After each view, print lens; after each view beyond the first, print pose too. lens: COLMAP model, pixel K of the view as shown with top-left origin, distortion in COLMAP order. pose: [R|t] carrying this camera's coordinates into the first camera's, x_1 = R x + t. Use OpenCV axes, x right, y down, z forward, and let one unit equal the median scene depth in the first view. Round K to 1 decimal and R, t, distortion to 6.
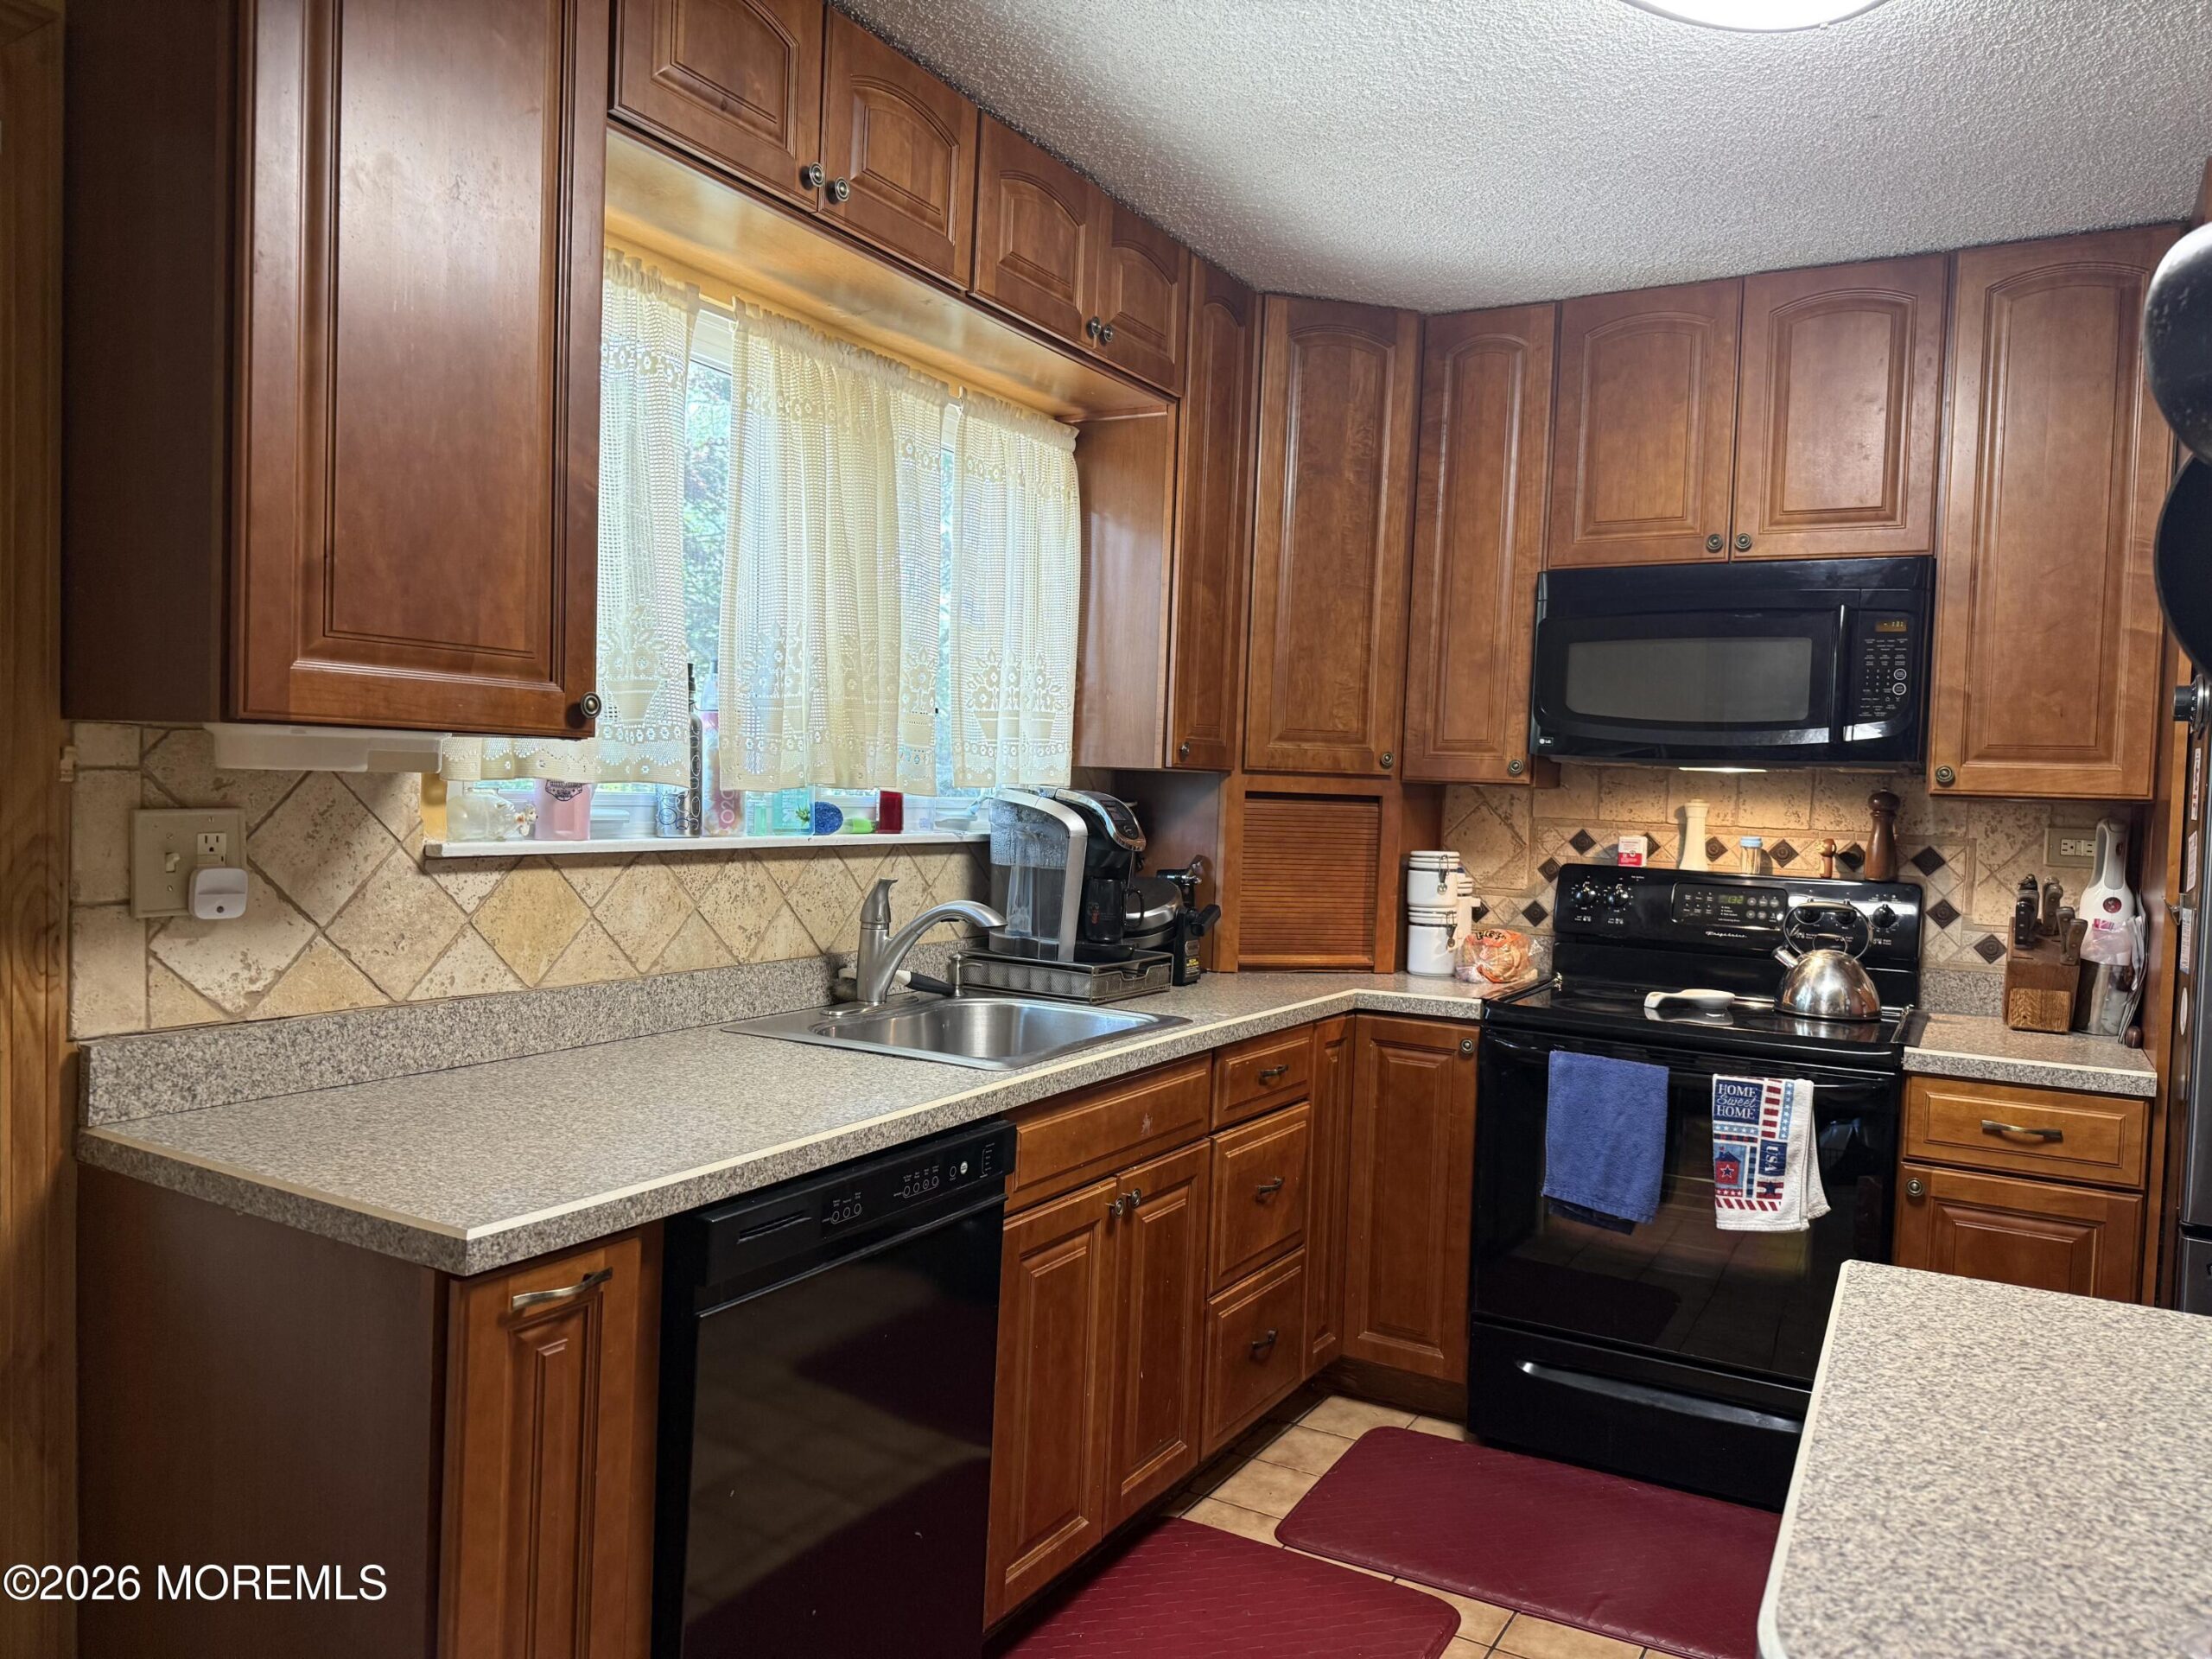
lens RADIAL K [[1550.0, 0, 1106.0], [0, 1550.0, 829.5], [0, 0, 1]] dist [0.111204, -0.167584]
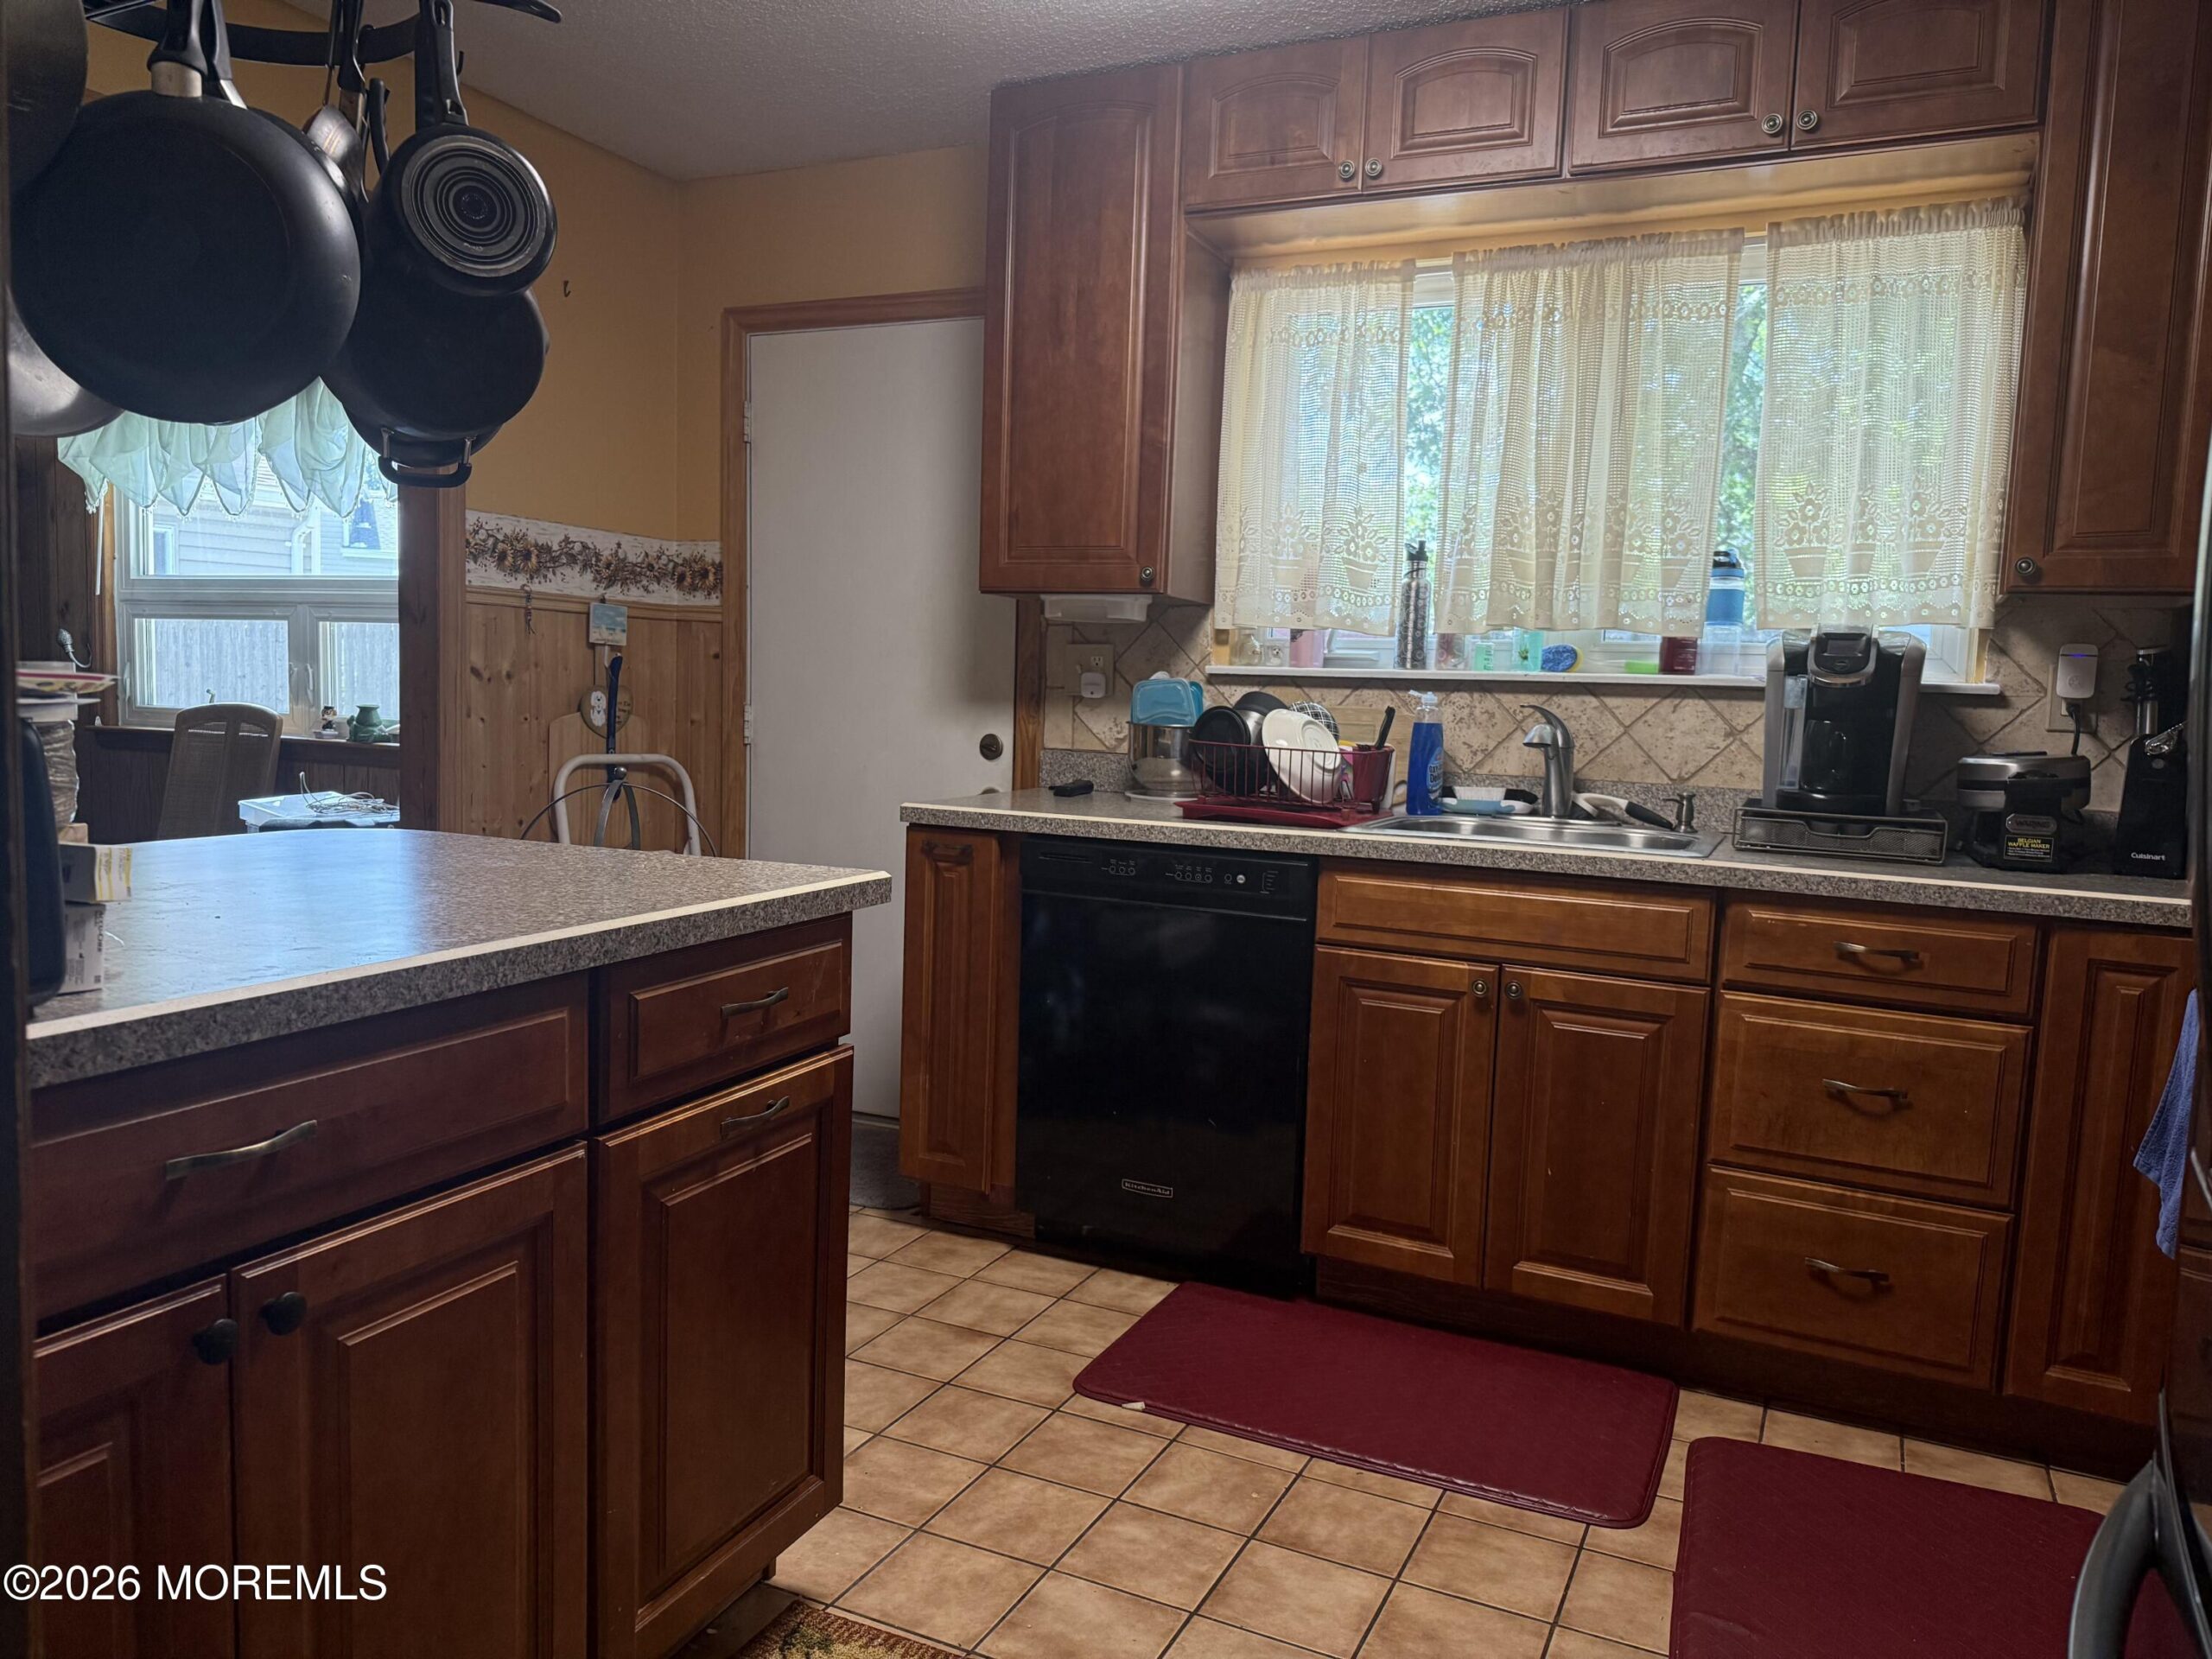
lens RADIAL K [[1550.0, 0, 1106.0], [0, 1550.0, 829.5], [0, 0, 1]] dist [0.111204, -0.167584]
pose [[0.080295, 0.054645, -0.995272, 0.999127], [-0.065337, 0.996637, 0.049449, 0.087359], [0.994627, 0.061057, 0.083595, 0.593796]]
